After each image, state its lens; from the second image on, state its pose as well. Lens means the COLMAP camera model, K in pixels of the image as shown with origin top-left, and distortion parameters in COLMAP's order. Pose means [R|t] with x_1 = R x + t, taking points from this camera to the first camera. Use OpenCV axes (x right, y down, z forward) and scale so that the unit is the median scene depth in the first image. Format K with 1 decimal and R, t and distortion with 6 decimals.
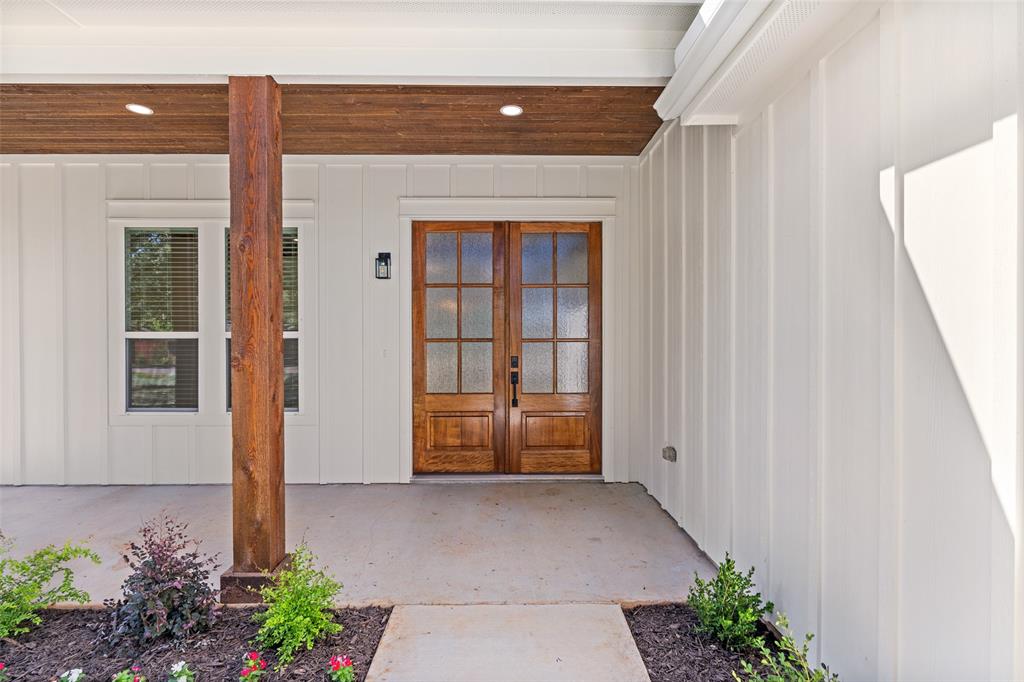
lens RADIAL K [[529.7, 0, 508.4], [0, 529.7, 341.4], [0, 0, 1]] dist [0.000671, 0.000029]
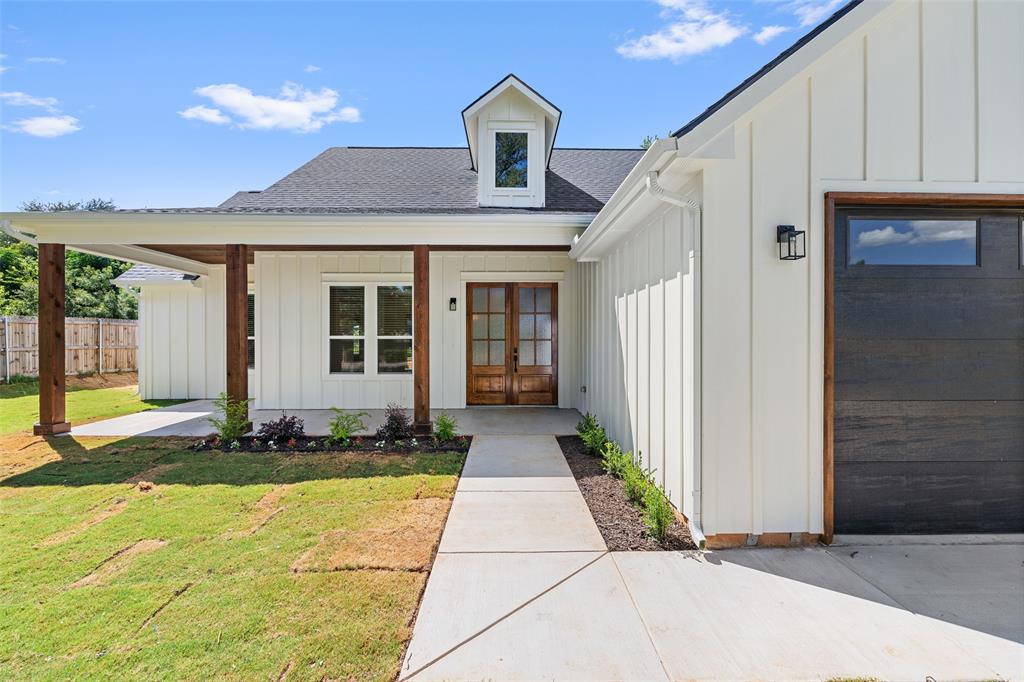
lens RADIAL K [[451.5, 0, 514.5], [0, 451.5, 338.0], [0, 0, 1]] dist [-0.004217, 0.000417]
pose [[0.999862, -0.000274, 0.016625, -0.021591], [0.000329, 0.999995, -0.003271, -0.003726], [-0.016624, 0.003276, 0.999856, -0.762032]]
